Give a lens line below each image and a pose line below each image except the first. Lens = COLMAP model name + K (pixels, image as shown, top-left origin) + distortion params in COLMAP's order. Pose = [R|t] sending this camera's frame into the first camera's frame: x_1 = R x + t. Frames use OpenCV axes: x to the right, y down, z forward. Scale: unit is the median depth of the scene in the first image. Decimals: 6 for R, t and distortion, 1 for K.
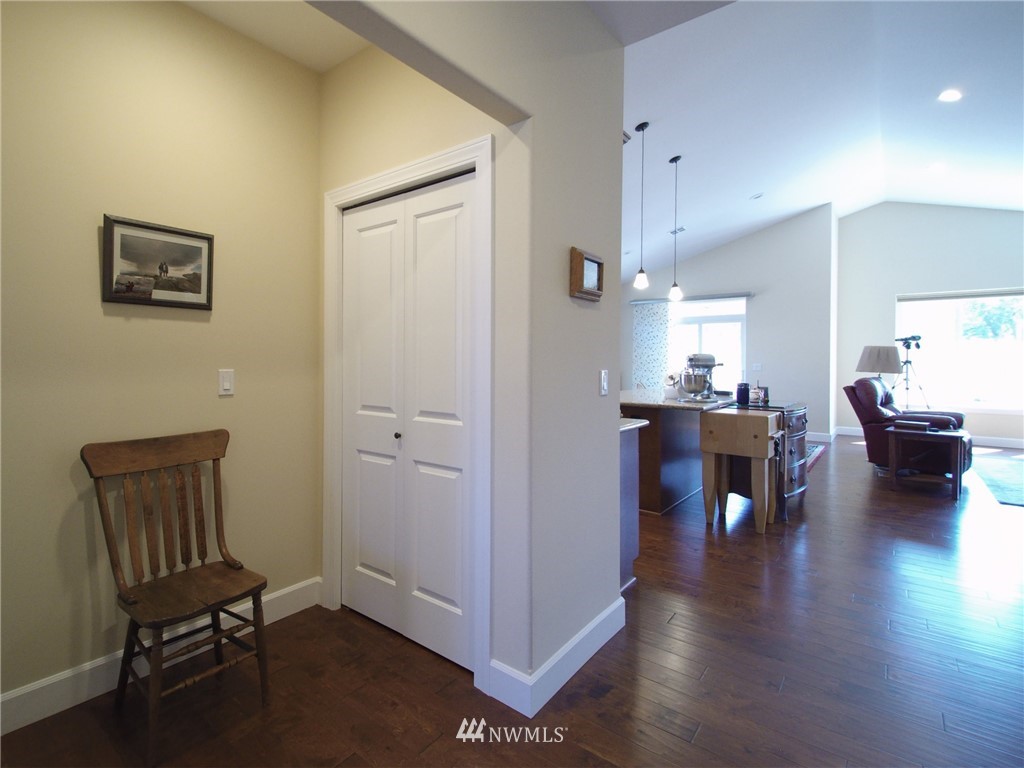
lens RADIAL K [[449.7, 0, 509.8], [0, 449.7, 363.9], [0, 0, 1]] dist [0.000984, 0.000376]
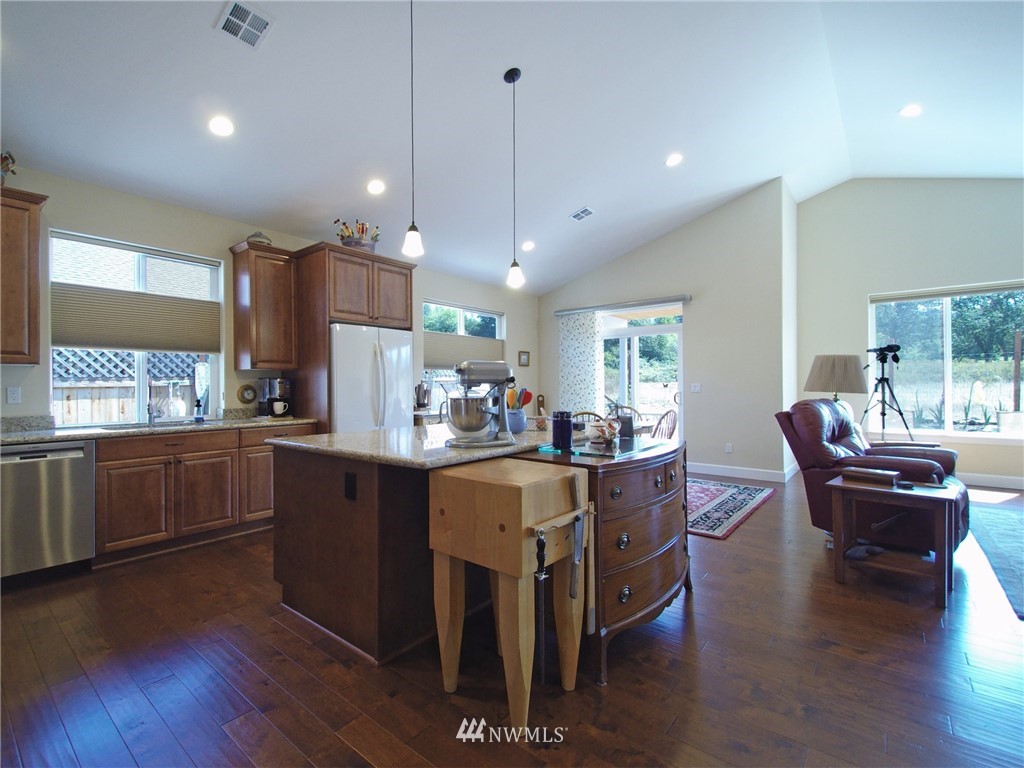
lens RADIAL K [[441.8, 0, 494.3], [0, 441.8, 387.3], [0, 0, 1]] dist [-0.001761, -0.000519]
pose [[0.999748, -0.010186, -0.019991, 0.317896], [0.010108, 0.999941, -0.003988, 0.009704], [0.020030, 0.003785, 0.999792, 0.312136]]
